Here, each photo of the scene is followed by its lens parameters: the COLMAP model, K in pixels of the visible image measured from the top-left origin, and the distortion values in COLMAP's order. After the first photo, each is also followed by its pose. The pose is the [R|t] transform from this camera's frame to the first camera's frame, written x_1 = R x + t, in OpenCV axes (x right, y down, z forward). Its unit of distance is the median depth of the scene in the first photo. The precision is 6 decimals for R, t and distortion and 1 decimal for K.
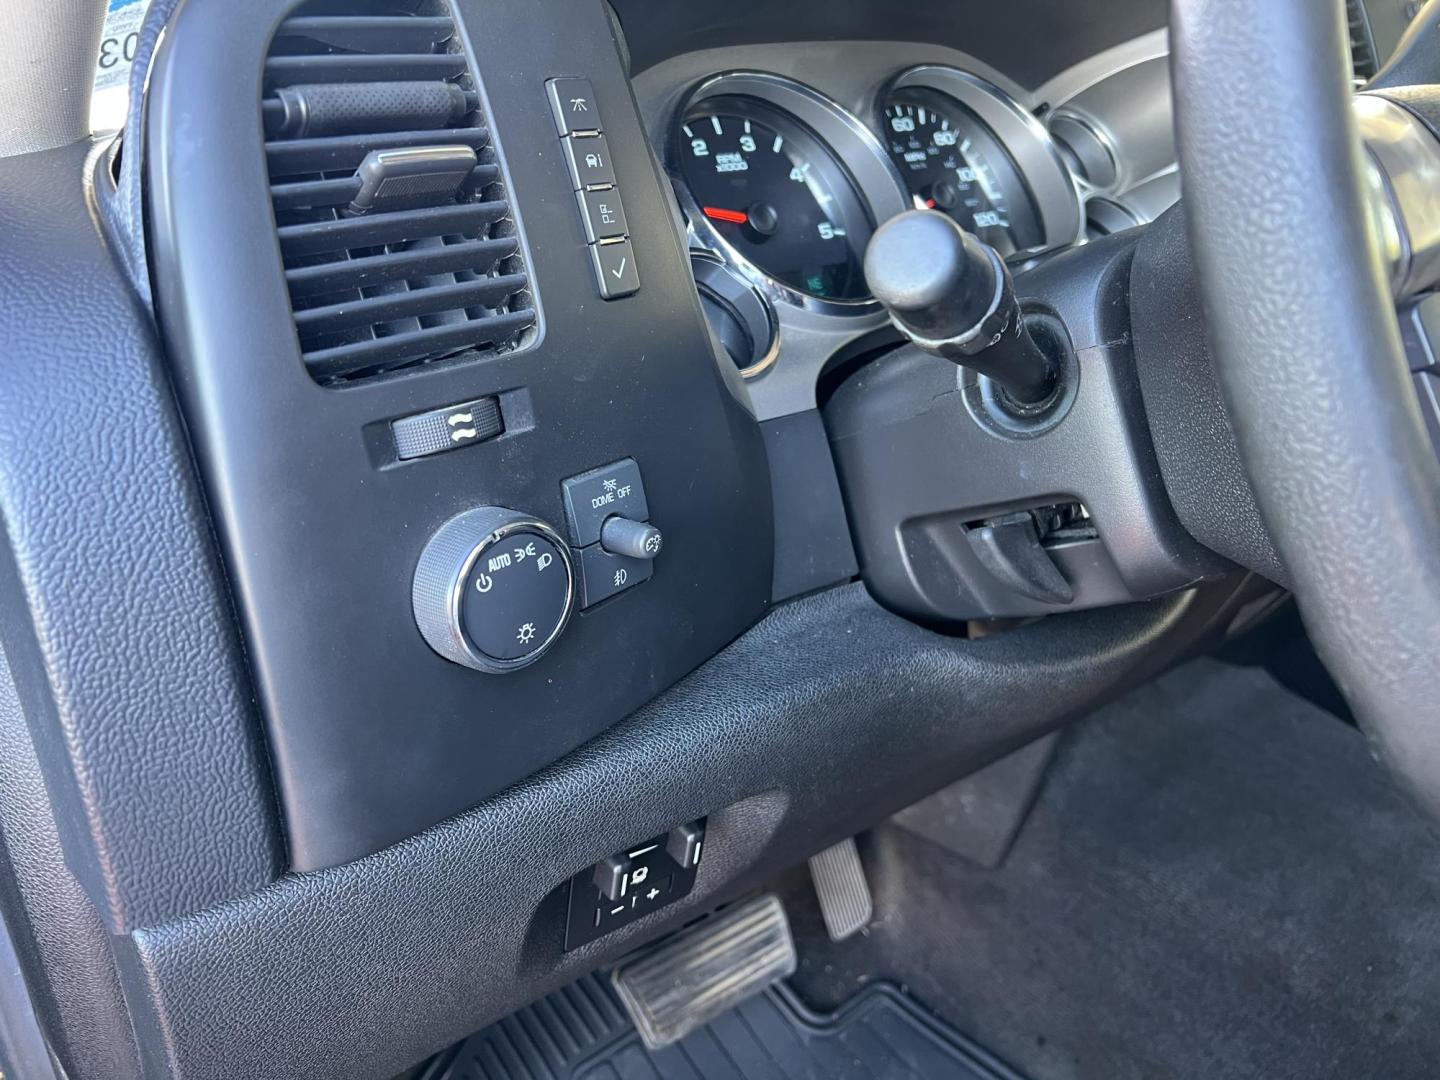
lens RADIAL K [[1094.9, 0, 702.1], [0, 1094.9, 537.2], [0, 0, 1]] dist [0.084748, -0.170279]
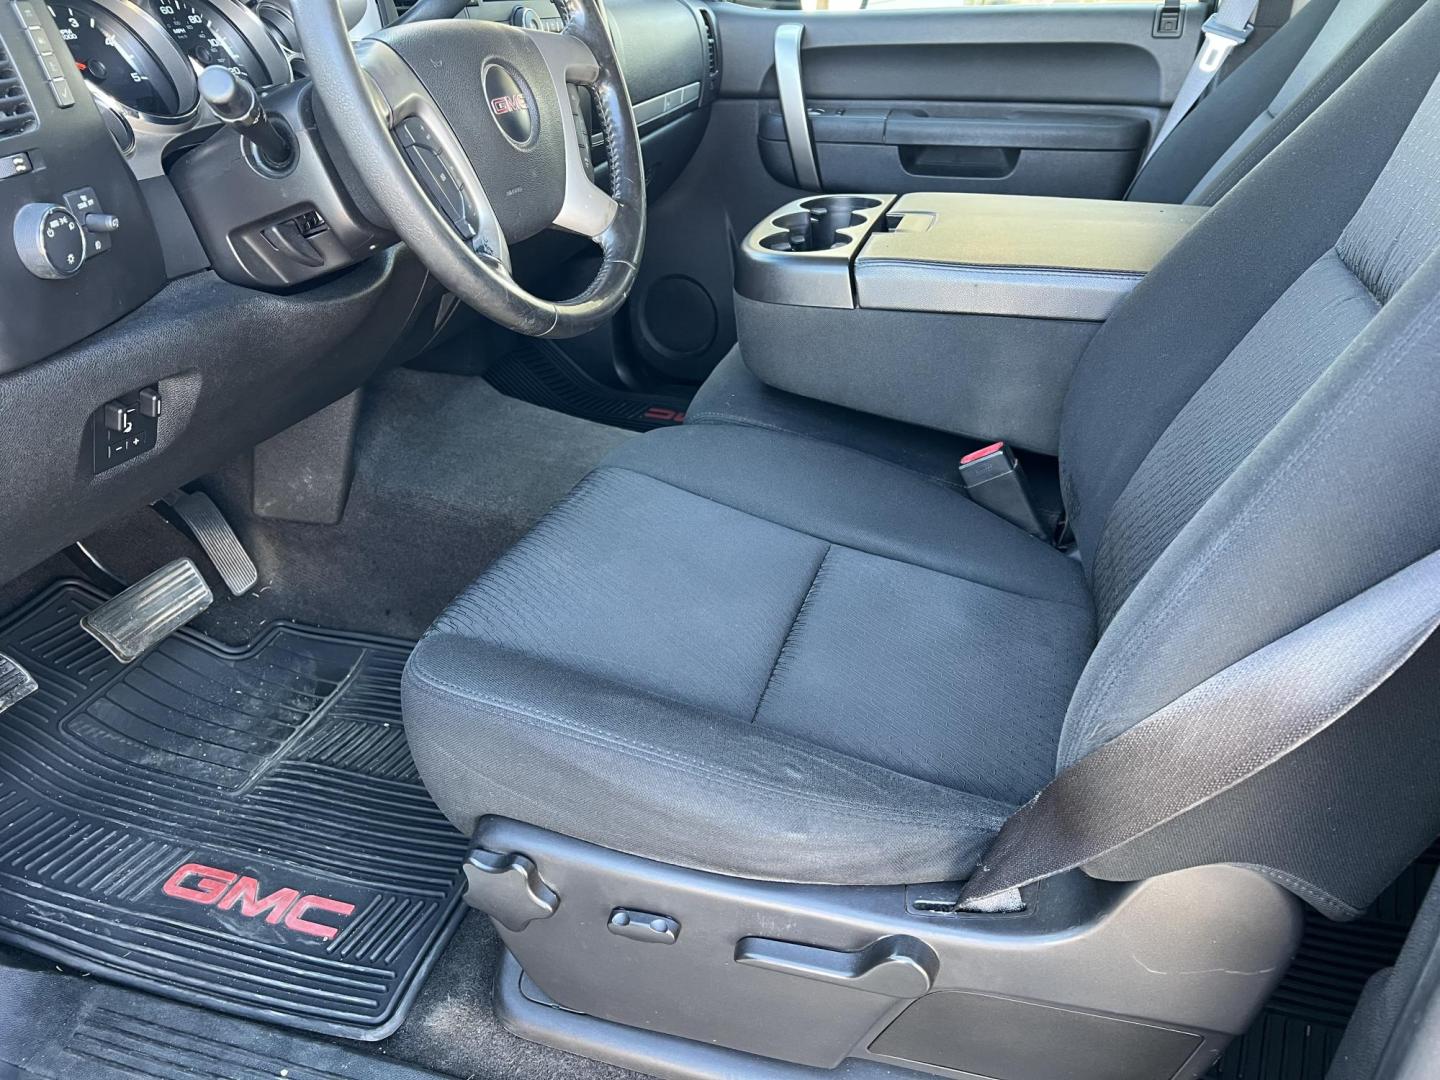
lens RADIAL K [[1094.0, 0, 713.2], [0, 1094.0, 537.2], [0, 0, 1]] dist [0.060908, -0.078853]
pose [[0.803846, -0.224822, 0.550714, -0.310073], [0.159799, 0.973409, 0.164133, 0.310231], [-0.572971, -0.043934, 0.818397, -1.056453]]
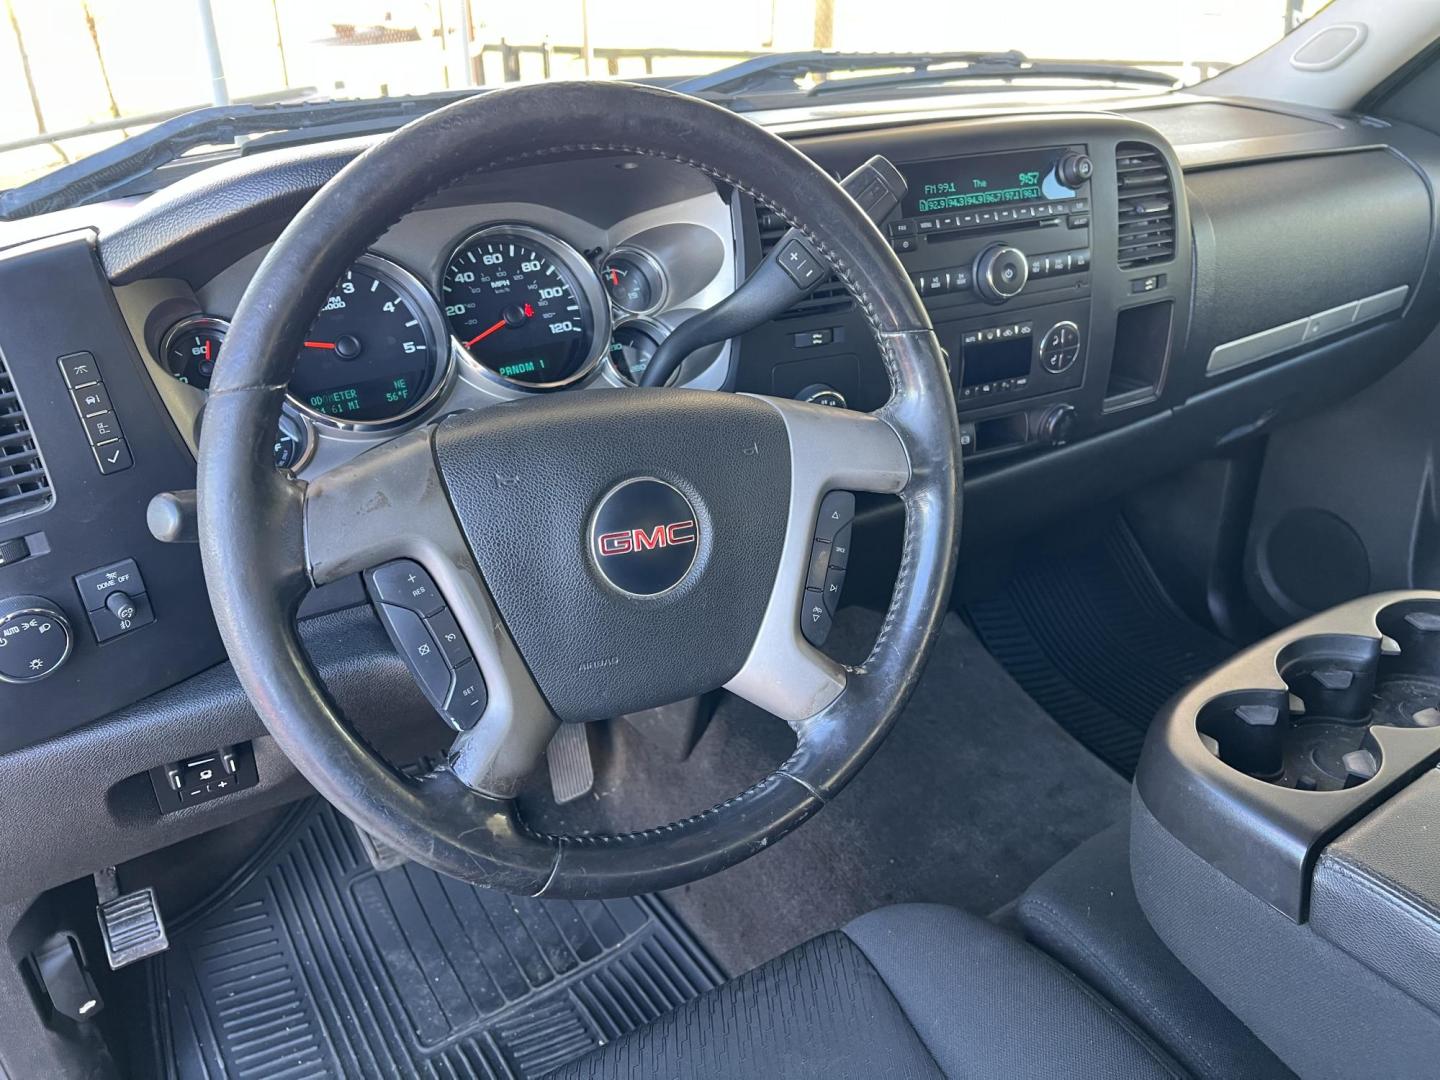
lens RADIAL K [[1094.0, 0, 713.2], [0, 1094.0, 537.2], [0, 0, 1]] dist [0.060908, -0.078853]
pose [[0.996304, 0.069946, -0.049858, 0.704156], [-0.062262, 0.987935, 0.141805, -0.307212], [0.059175, -0.138177, 0.988638, -0.514899]]
